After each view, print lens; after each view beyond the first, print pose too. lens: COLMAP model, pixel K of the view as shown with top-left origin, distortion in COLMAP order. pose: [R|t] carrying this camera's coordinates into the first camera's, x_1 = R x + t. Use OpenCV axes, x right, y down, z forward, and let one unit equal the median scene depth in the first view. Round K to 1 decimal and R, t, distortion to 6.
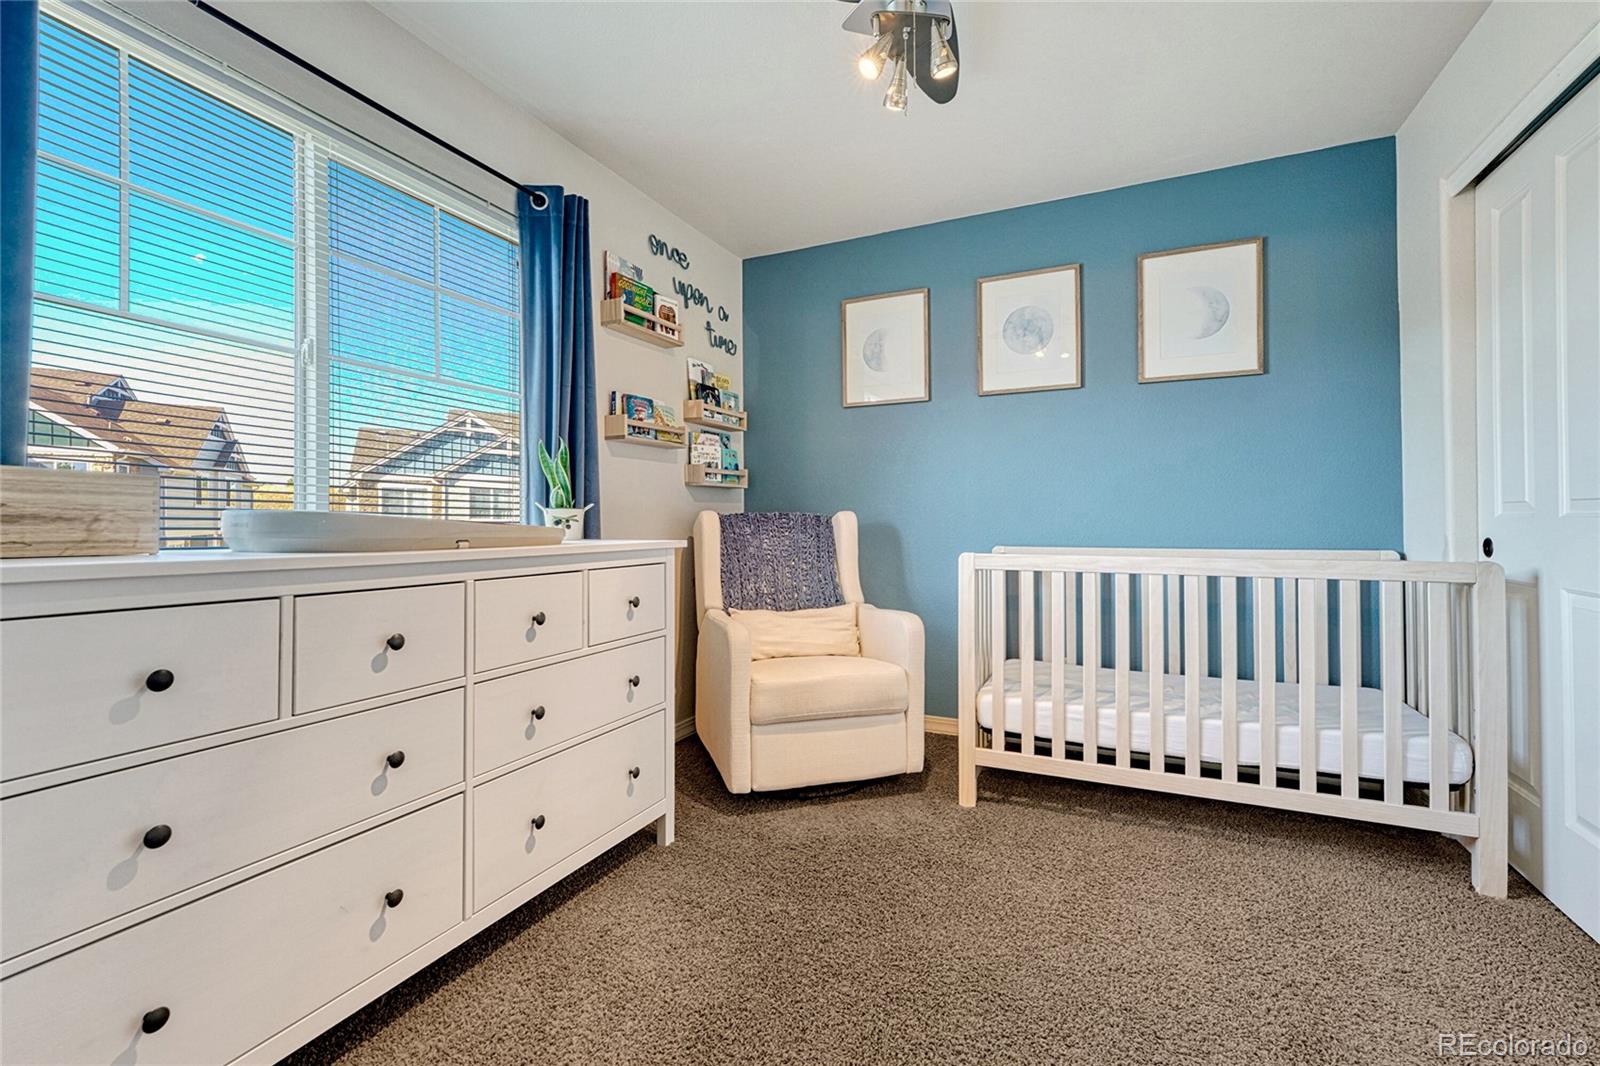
lens RADIAL K [[682.4, 0, 801.0], [0, 682.4, 506.0], [0, 0, 1]] dist [-0.002244, -0.000841]
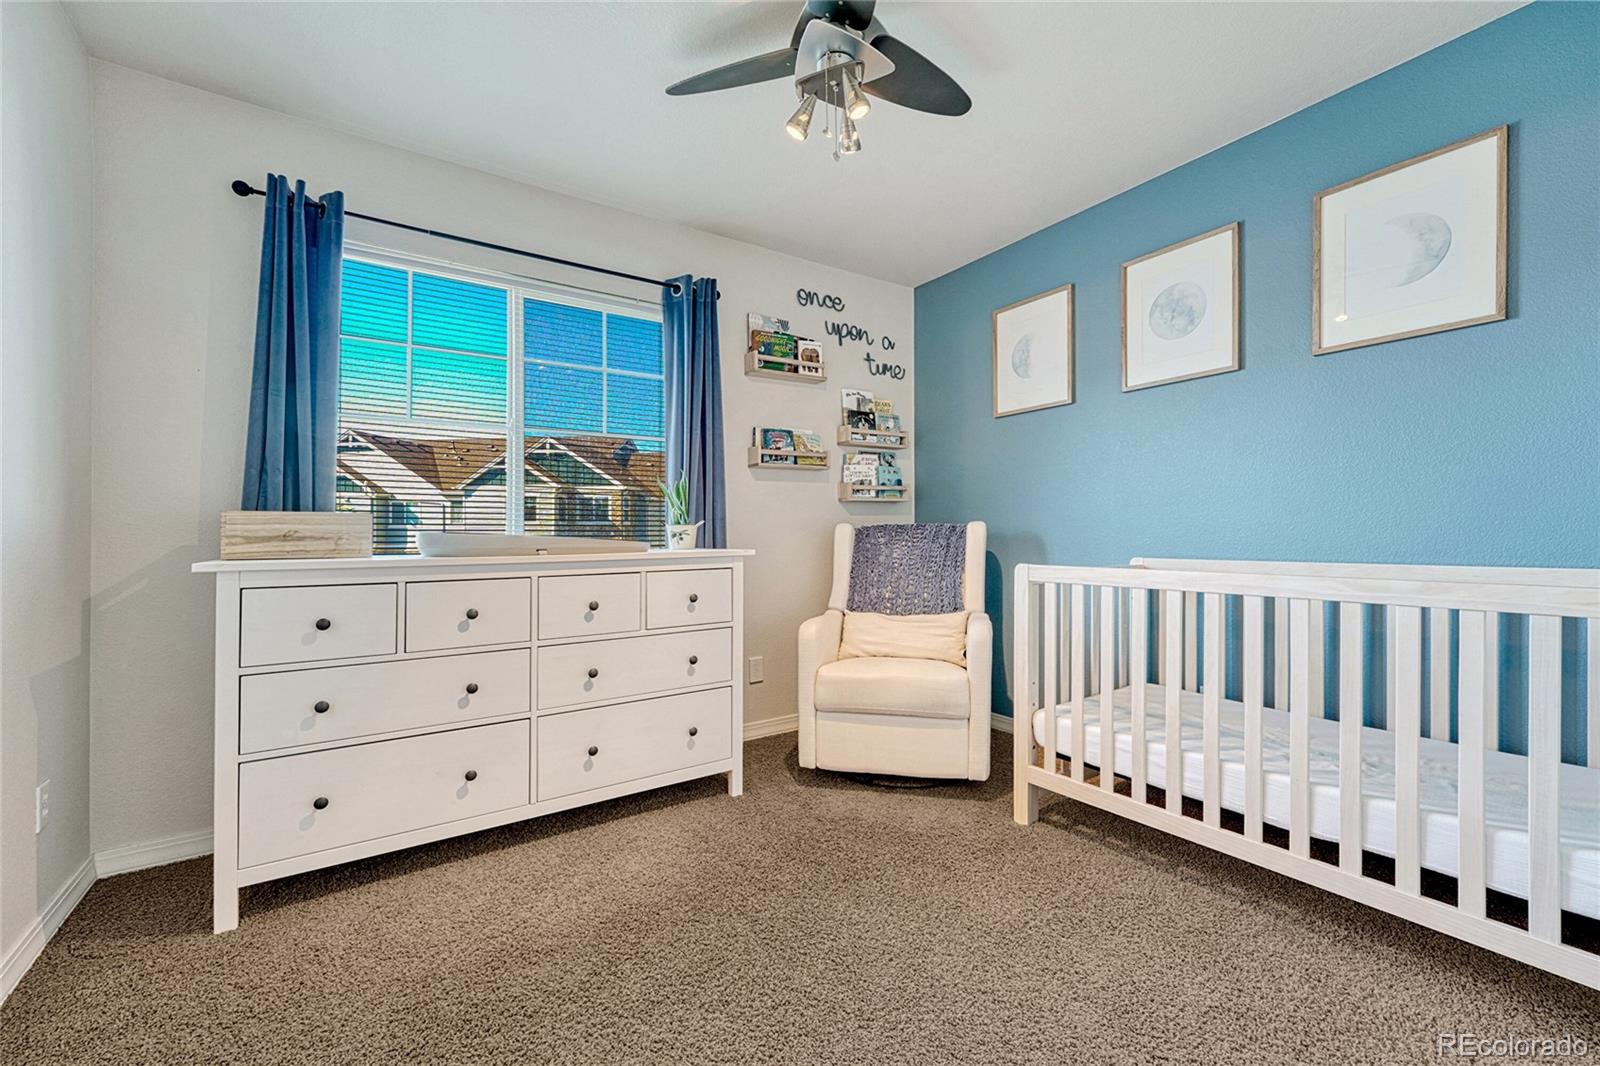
lens RADIAL K [[643.2, 0, 810.0], [0, 643.2, 522.1], [0, 0, 1]] dist [-0.003951, 0.002770]
pose [[0.863273, -0.017574, -0.504432, 0.409259], [0.022724, 0.999734, 0.004059, -0.001397], [0.504226, -0.014966, 0.863442, 0.053864]]
